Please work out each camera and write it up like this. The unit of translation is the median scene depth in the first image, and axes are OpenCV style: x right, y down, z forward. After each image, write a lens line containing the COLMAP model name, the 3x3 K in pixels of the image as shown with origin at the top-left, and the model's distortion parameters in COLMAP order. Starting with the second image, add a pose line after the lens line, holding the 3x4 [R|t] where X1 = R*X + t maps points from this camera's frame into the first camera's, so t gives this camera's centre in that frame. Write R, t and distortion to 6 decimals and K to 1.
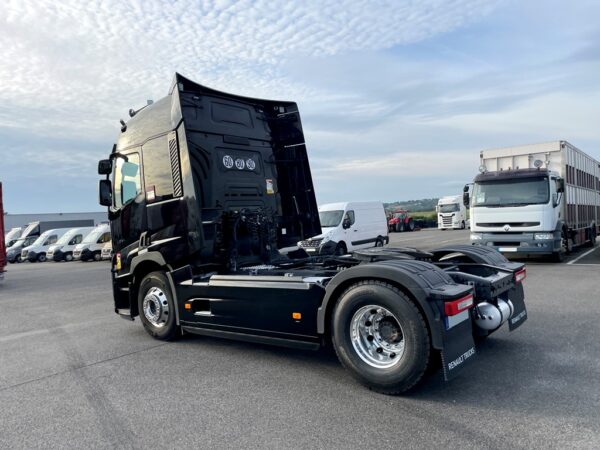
lens RADIAL K [[450.4, 0, 305.9], [0, 450.4, 224.4], [0, 0, 1]] dist [0.065746, -0.089644]
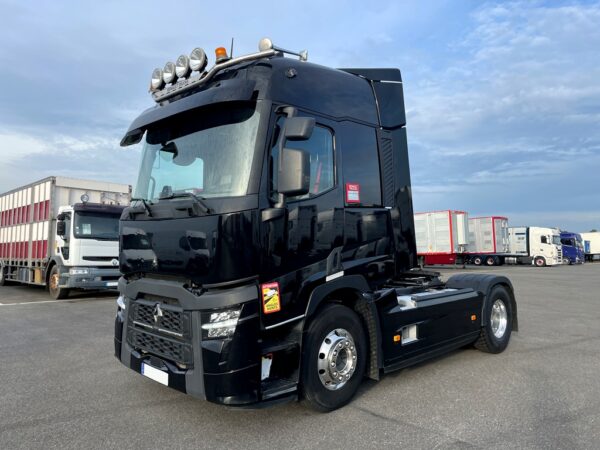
lens RADIAL K [[452.0, 0, 296.1], [0, 452.0, 224.1], [0, 0, 1]] dist [0.111562, -0.138095]
pose [[0.064780, 0.105135, 0.992346, -0.546509], [-0.004588, 0.994455, -0.105059, 0.029205], [-0.997889, 0.002253, 0.064903, 0.539203]]
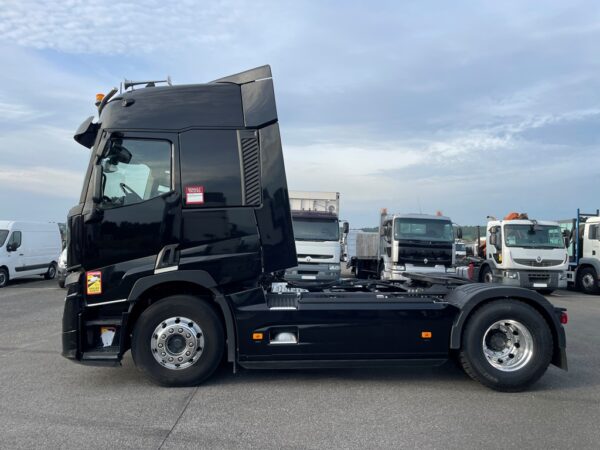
lens RADIAL K [[452.0, 0, 296.1], [0, 452.0, 224.1], [0, 0, 1]] dist [0.111562, -0.138095]
pose [[0.735273, 0.098295, 0.670605, -0.382139], [-0.054927, 0.994815, -0.085592, 0.020105], [-0.675542, 0.026099, 0.736860, 0.154104]]
